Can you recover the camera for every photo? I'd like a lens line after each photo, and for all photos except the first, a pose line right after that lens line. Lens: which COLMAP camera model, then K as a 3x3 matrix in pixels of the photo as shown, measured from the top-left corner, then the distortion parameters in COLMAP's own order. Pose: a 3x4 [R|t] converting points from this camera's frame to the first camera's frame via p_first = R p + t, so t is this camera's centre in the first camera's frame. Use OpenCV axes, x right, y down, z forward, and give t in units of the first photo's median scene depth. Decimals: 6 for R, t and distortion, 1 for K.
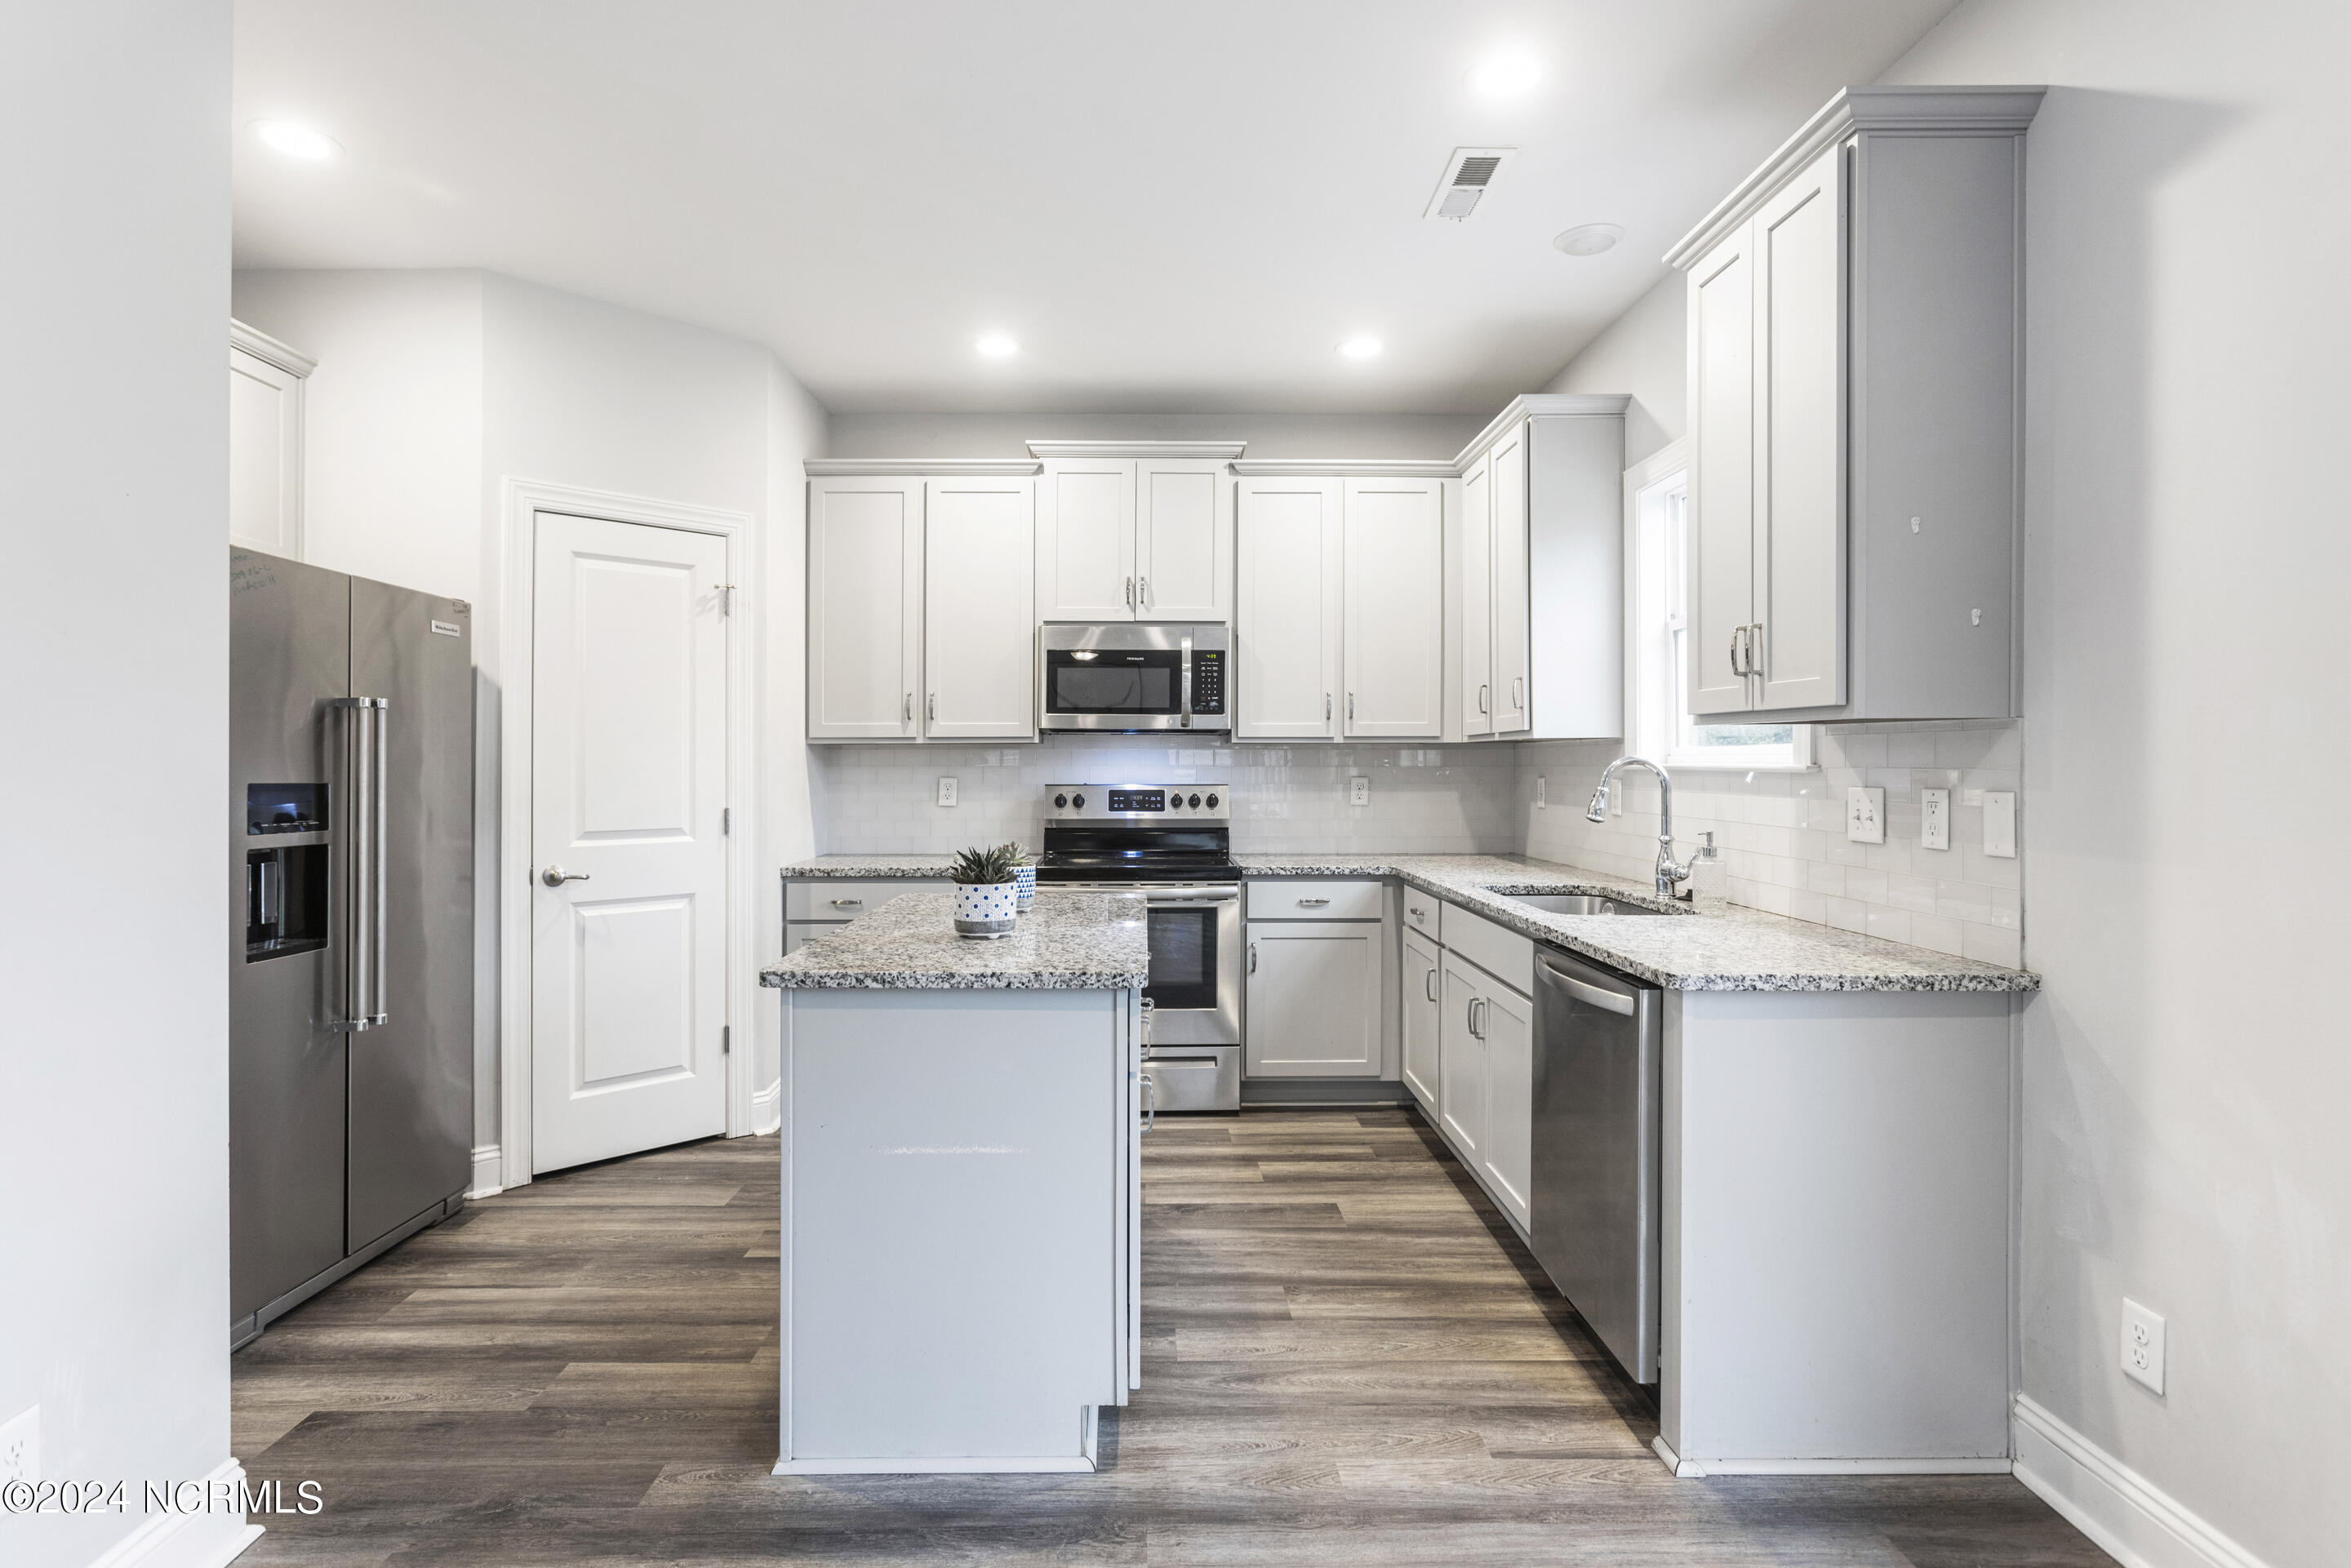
lens RADIAL K [[1153.8, 0, 1139.1], [0, 1153.8, 770.1], [0, 0, 1]] dist [-0.015869, 0.004373]
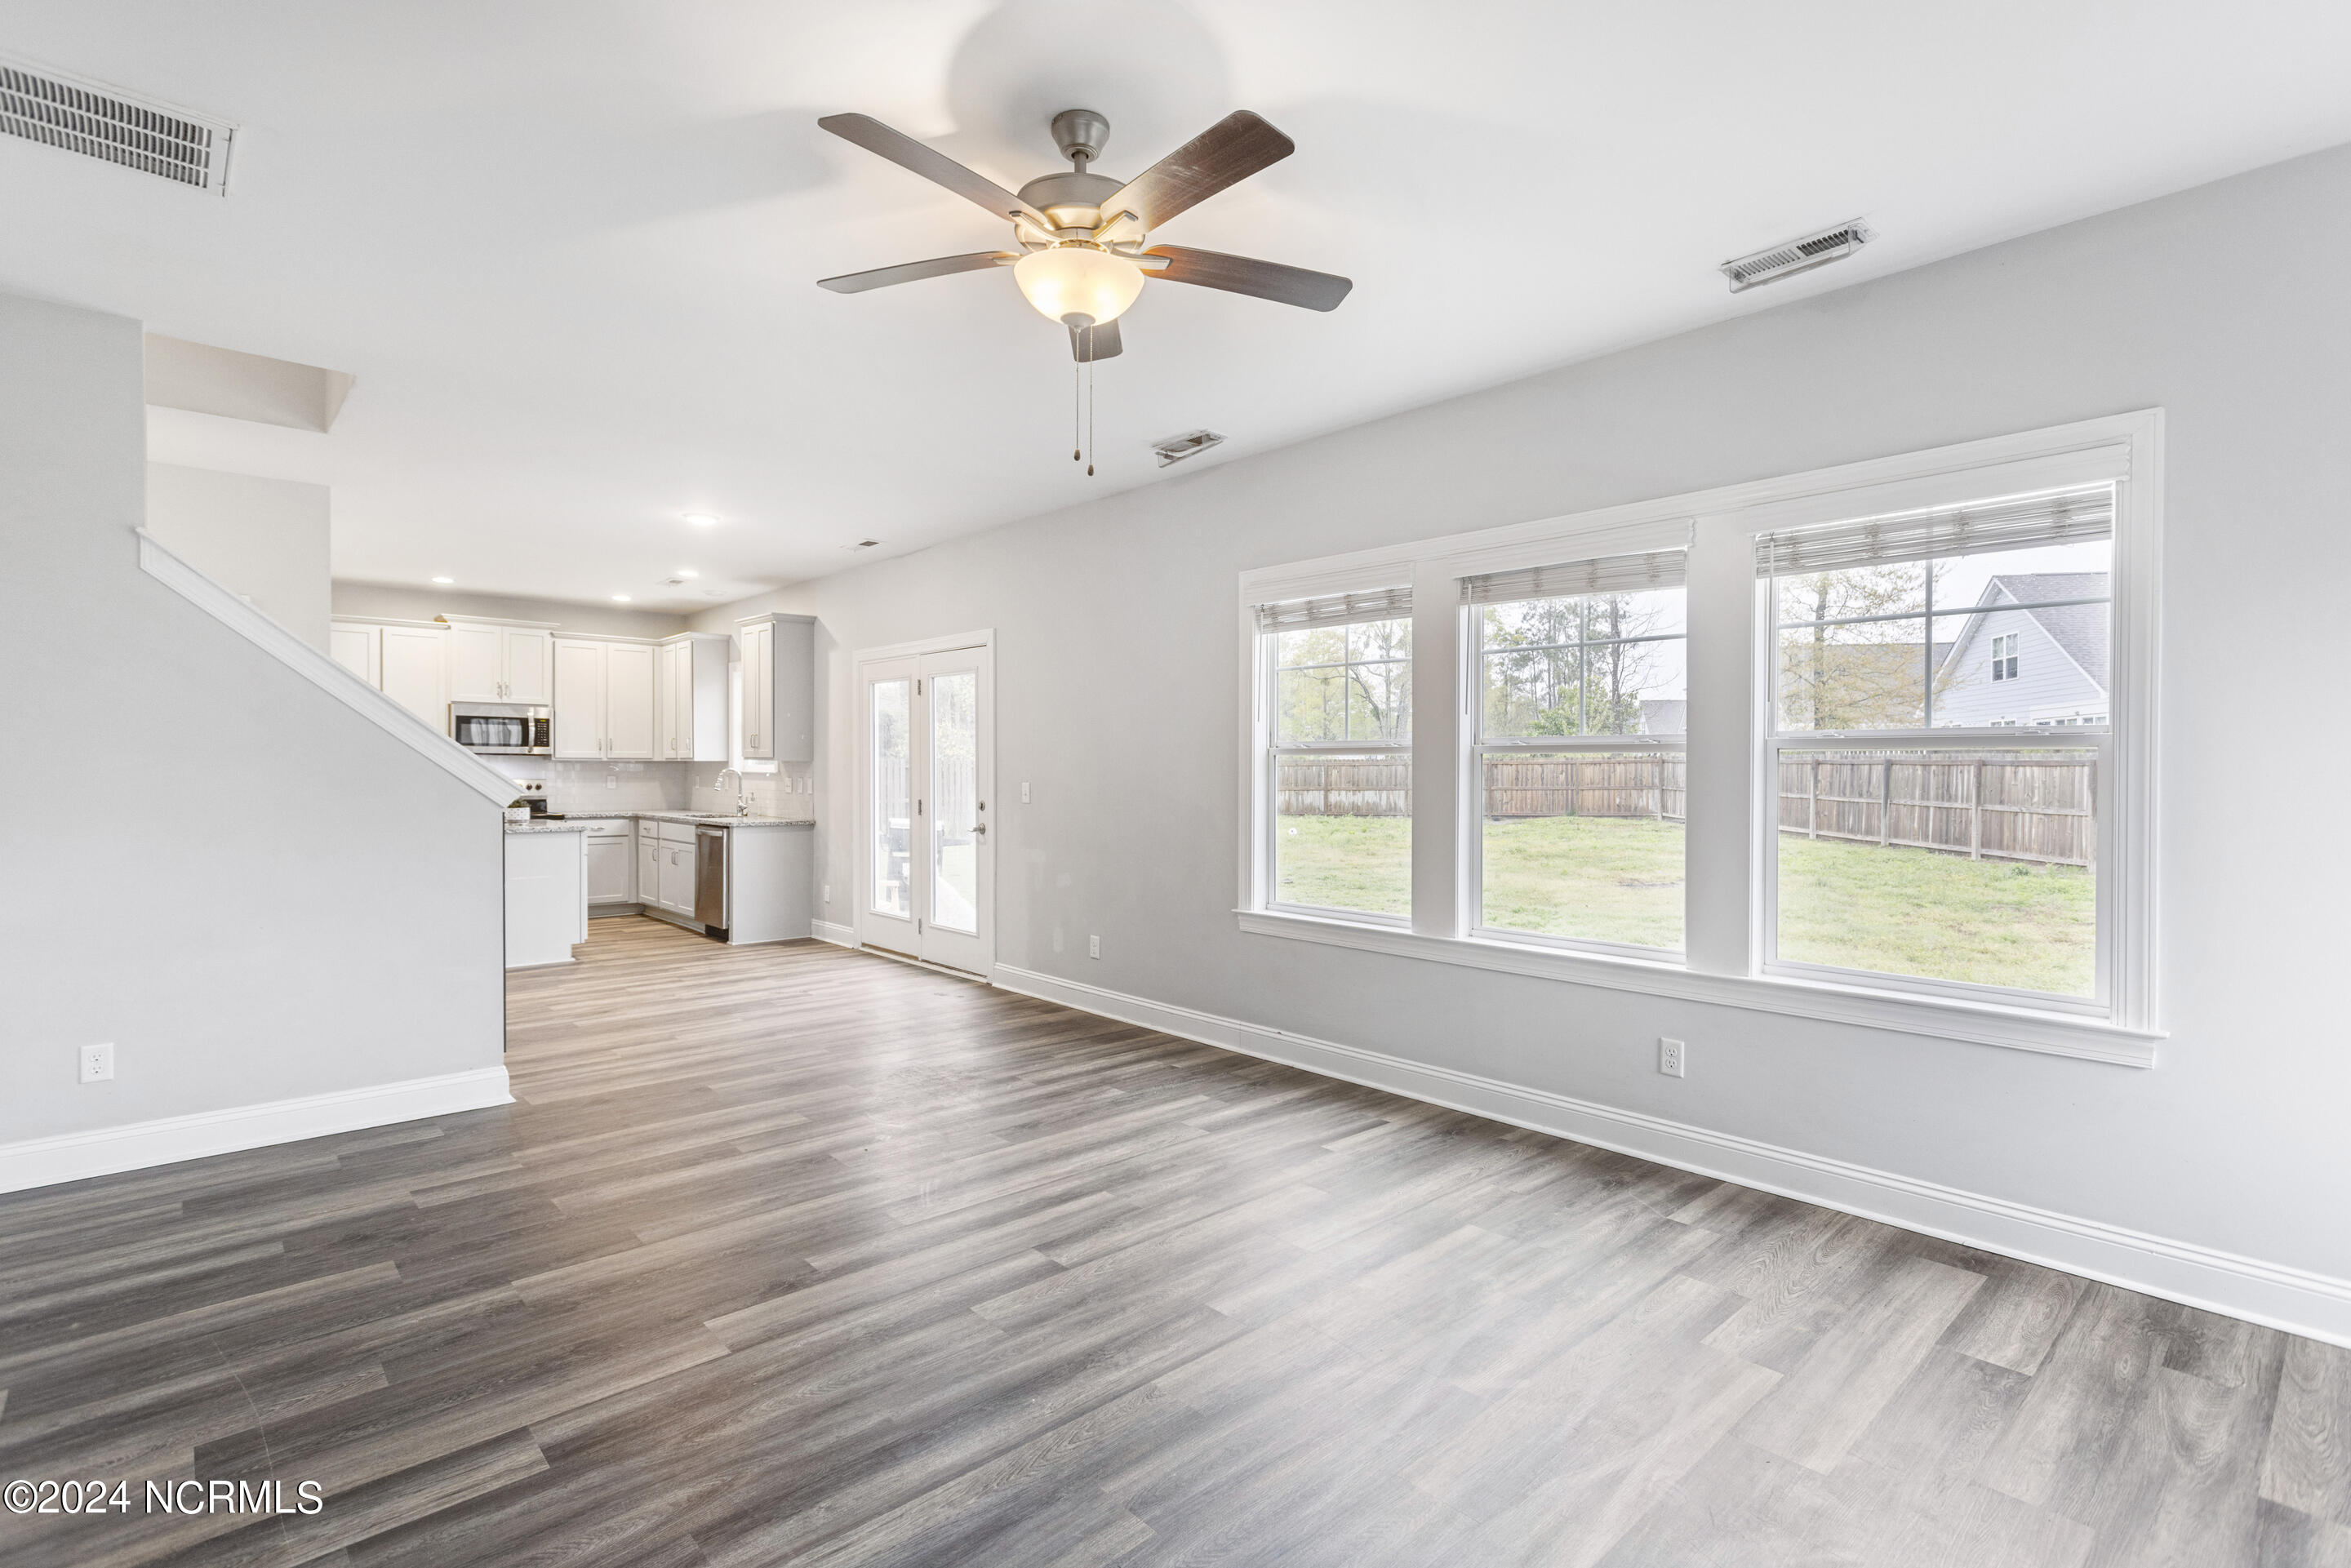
lens RADIAL K [[1103.5, 0, 1158.8], [0, 1103.5, 782.3], [0, 0, 1]] dist [-0.005243, 0.001791]
pose [[0.744856, -0.005891, 0.667199, -0.533477], [-0.001035, 0.999950, 0.009985, -0.004346], [-0.667225, -0.008128, 0.744812, -1.542470]]
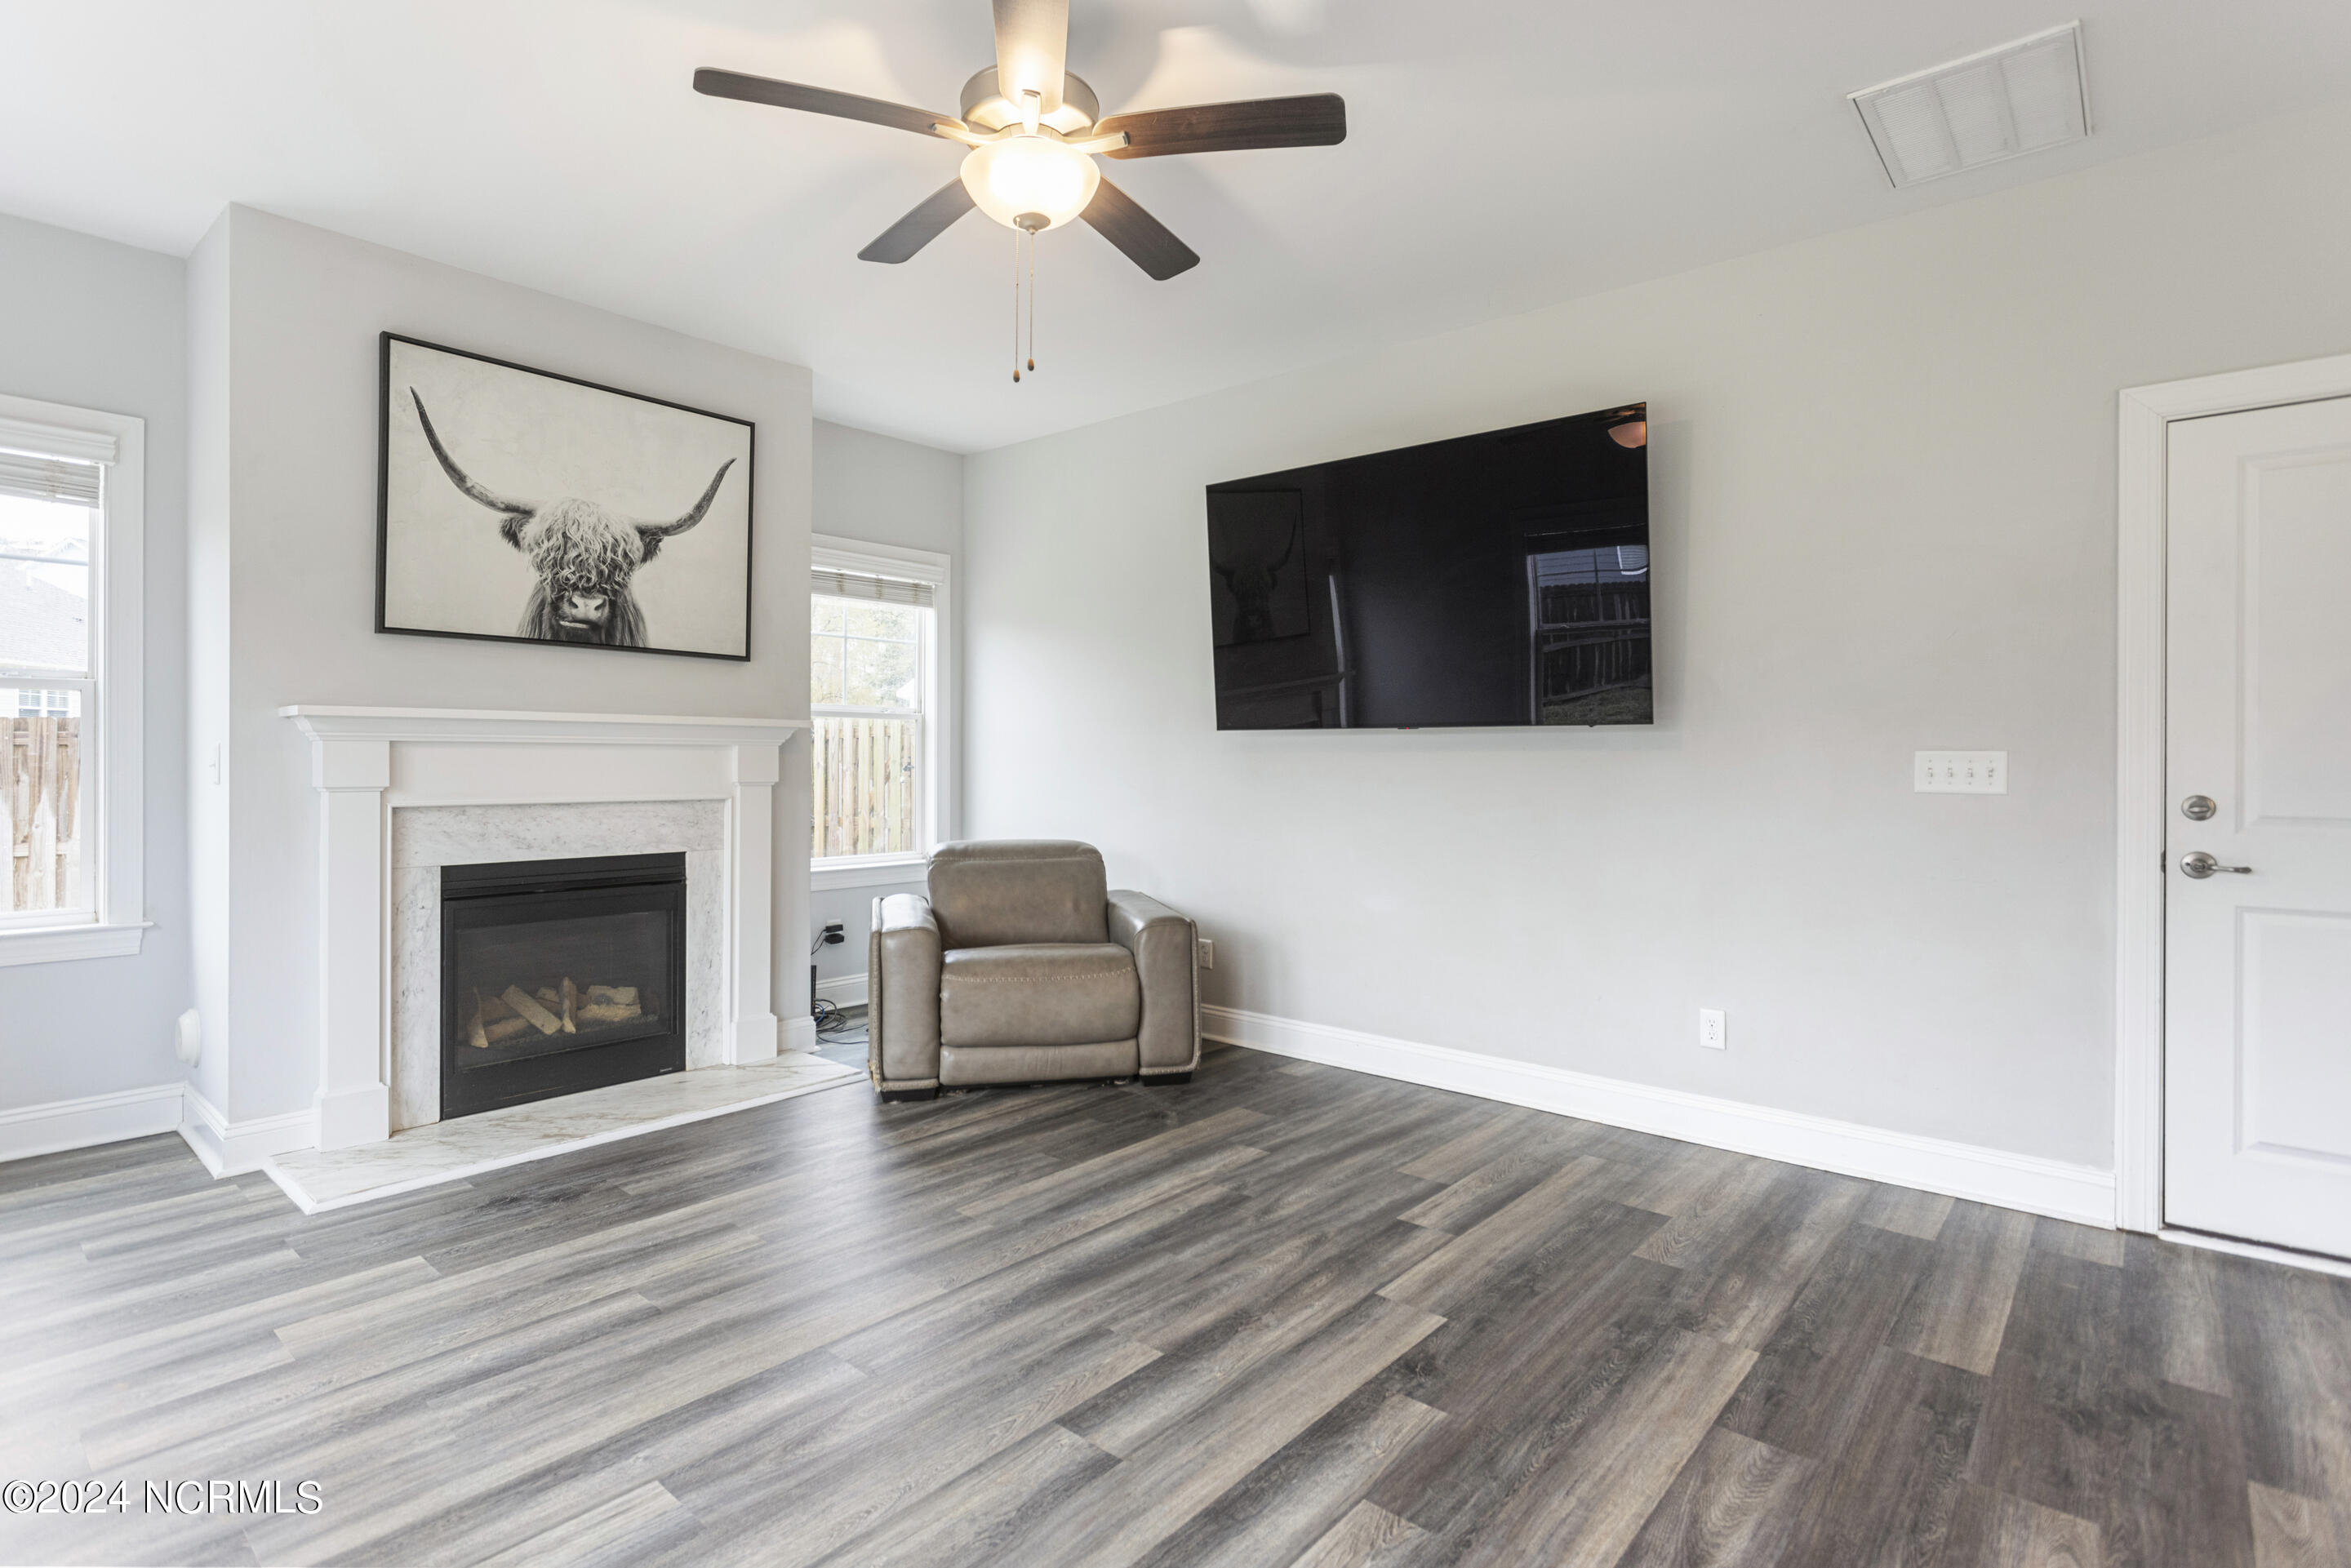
lens RADIAL K [[1153.8, 0, 1164.9], [0, 1153.8, 748.4], [0, 0, 1]] dist [-0.015869, 0.004373]
pose [[-0.656996, -0.007156, -0.753860, 0.264228], [-0.007720, 0.999966, -0.002765, 0.021241], [0.753855, 0.004003, -0.657029, -0.588478]]
